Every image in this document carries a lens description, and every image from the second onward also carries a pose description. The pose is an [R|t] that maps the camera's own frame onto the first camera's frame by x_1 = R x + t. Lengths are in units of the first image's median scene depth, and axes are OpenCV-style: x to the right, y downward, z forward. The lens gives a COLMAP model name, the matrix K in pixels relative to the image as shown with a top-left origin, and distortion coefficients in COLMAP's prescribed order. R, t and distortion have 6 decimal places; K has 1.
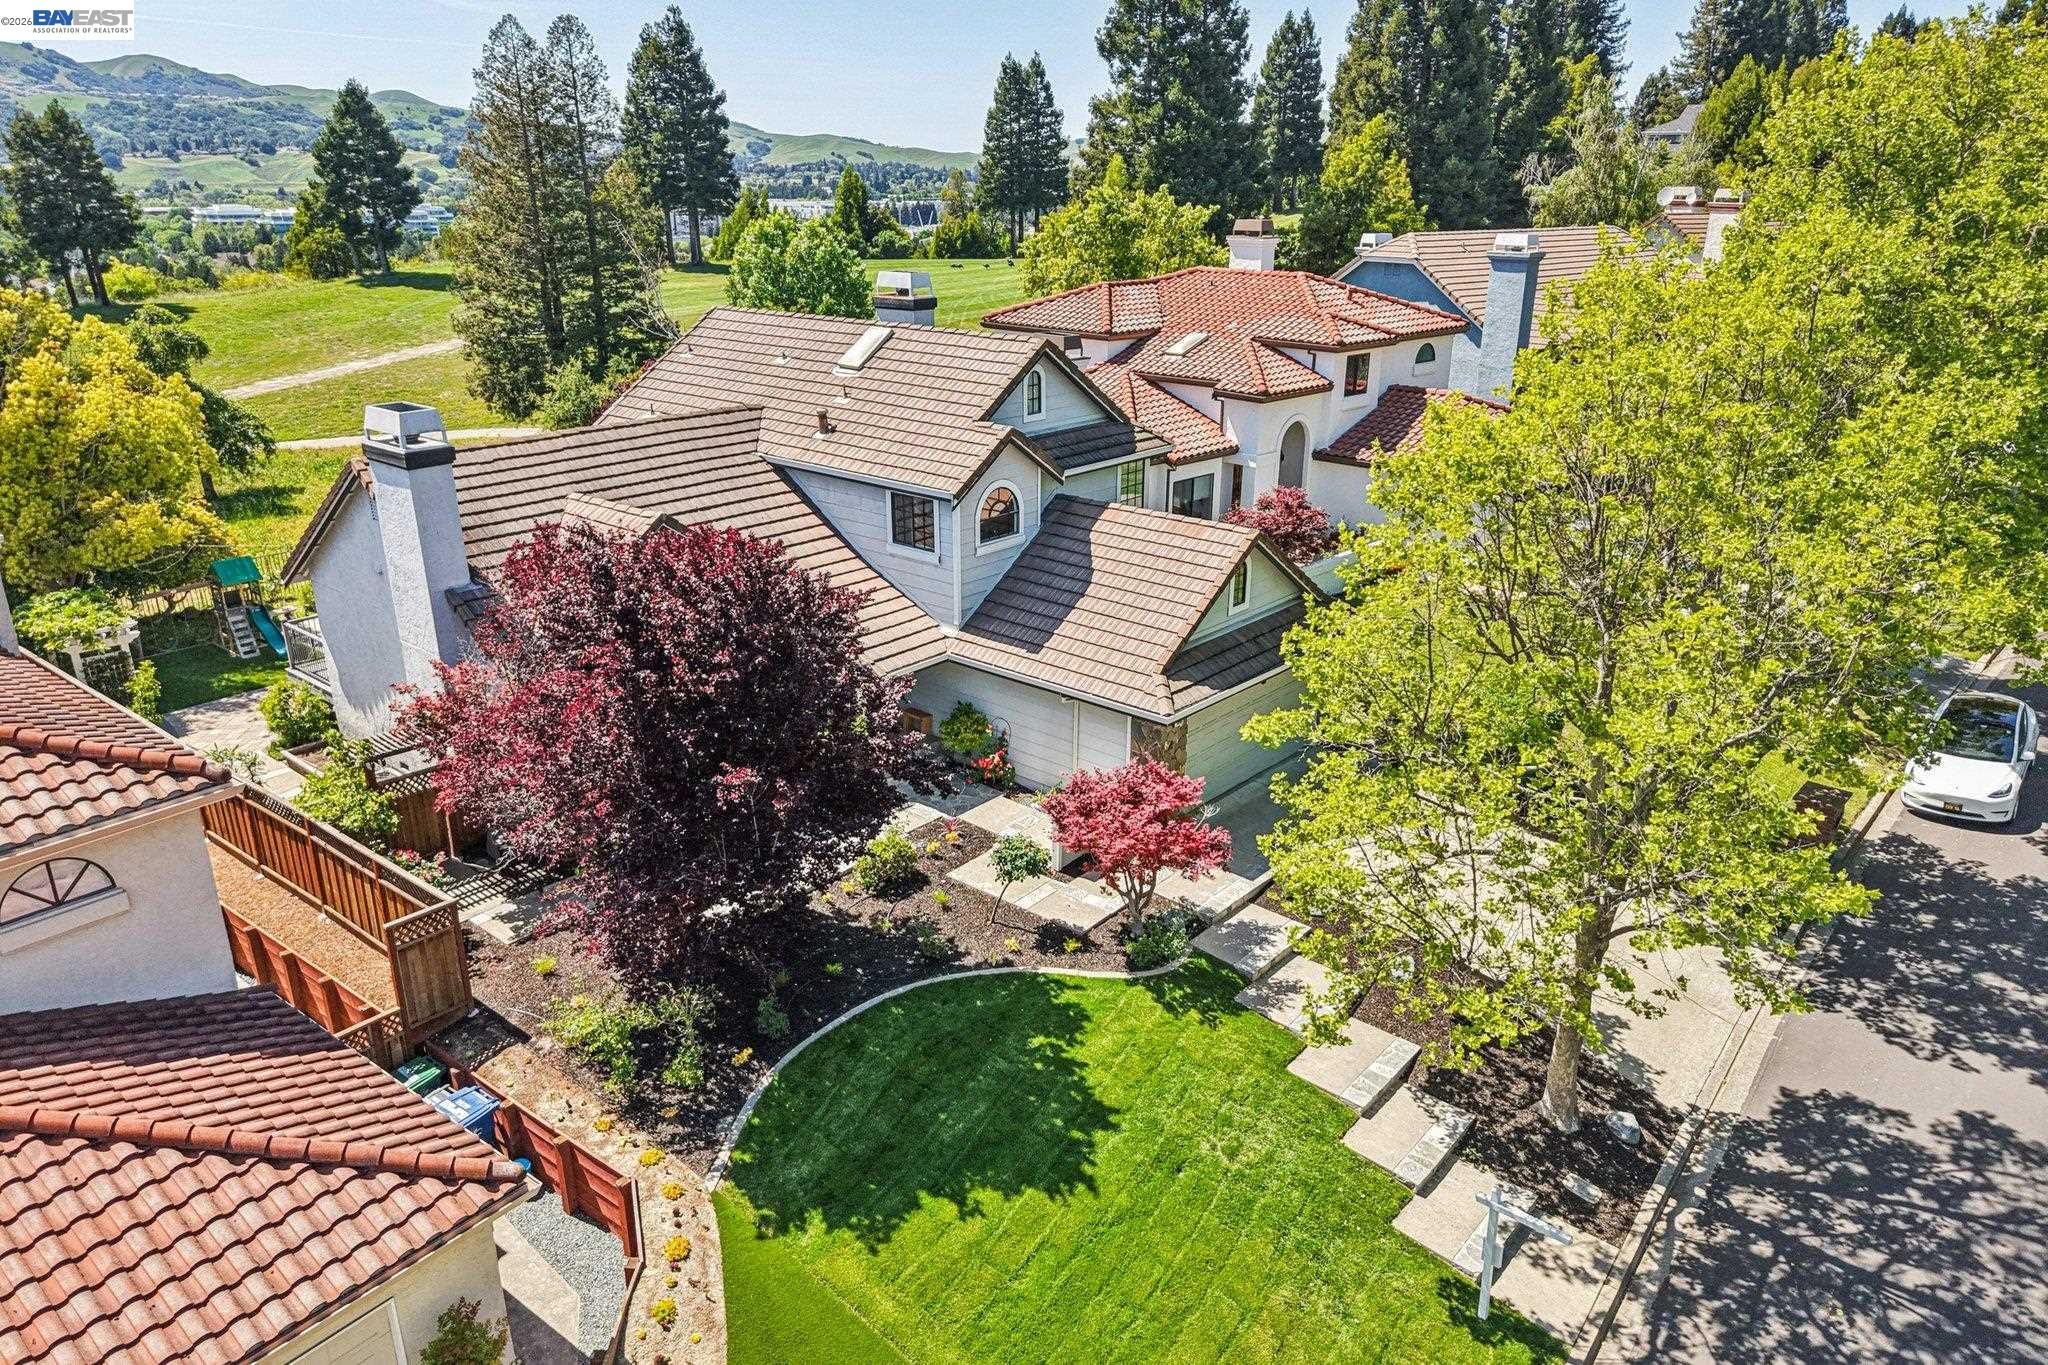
lens RADIAL K [[1373.9, 0, 1030.5], [0, 1373.9, 687.9], [0, 0, 1]] dist [0.003153, 0.001208]
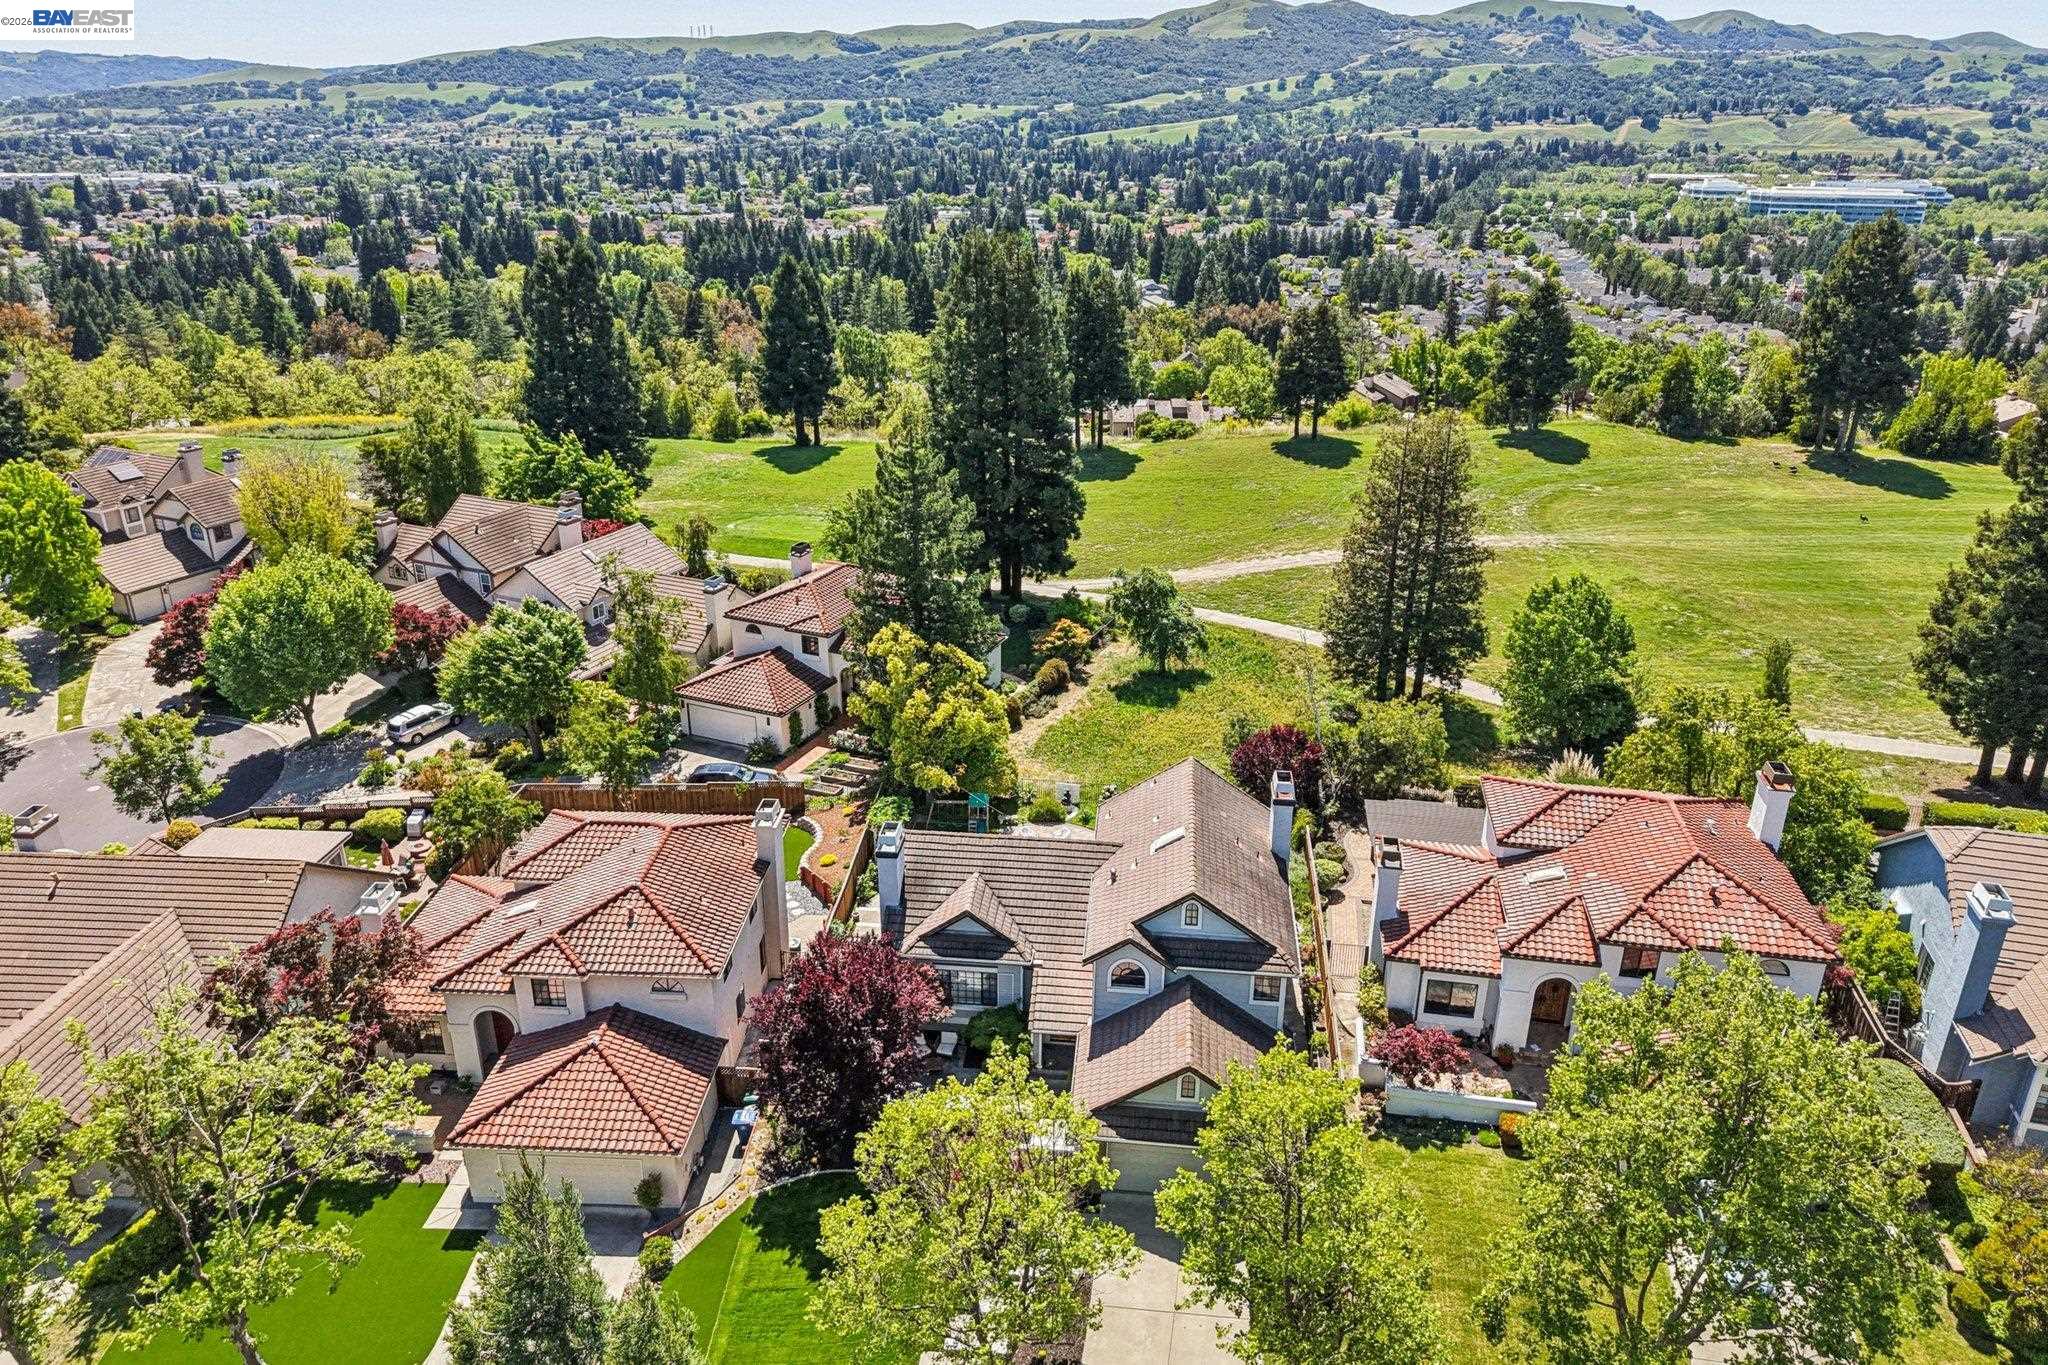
lens RADIAL K [[1404.7, 0, 1030.1], [0, 1404.7, 677.6], [0, 0, 1]] dist [0.001137, 0.003304]
pose [[0.569414, 0.314068, -0.759690, 0.539223], [-0.293511, 0.940901, 0.168986, -0.353971], [0.767867, 0.126754, 0.627944, -0.126217]]
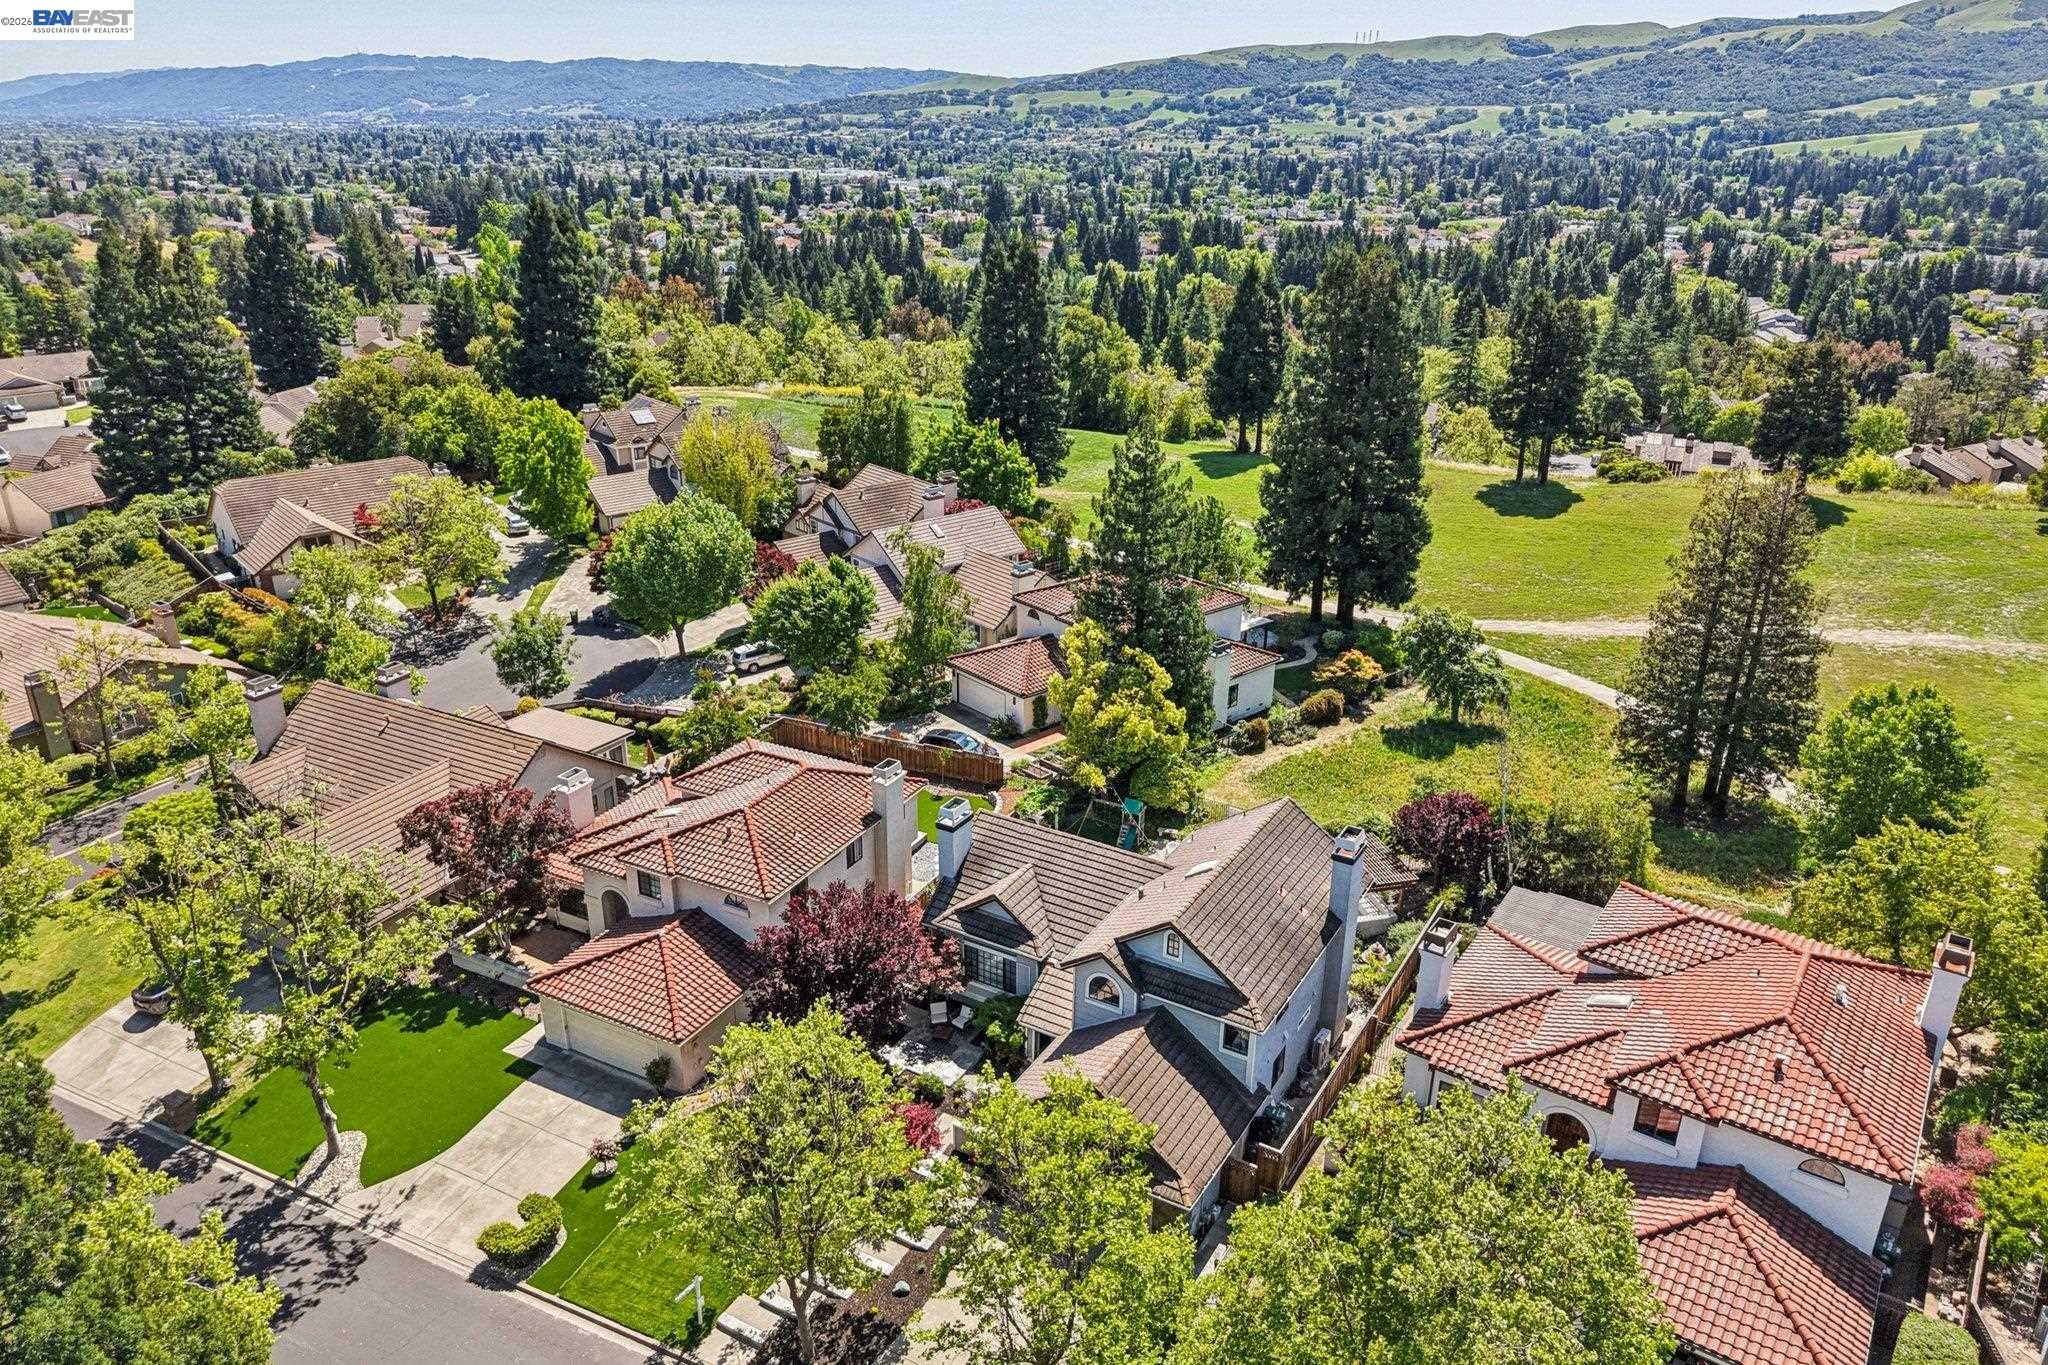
lens RADIAL K [[1417.1, 0, 1024.0], [0, 1417.1, 682.5], [0, 0, 1]] dist [0.009732, -0.004705]
pose [[0.171139, 0.372448, -0.912137, 0.684353], [-0.351691, 0.887898, 0.296564, -0.458308], [0.920340, 0.270037, 0.282941, 0.139268]]
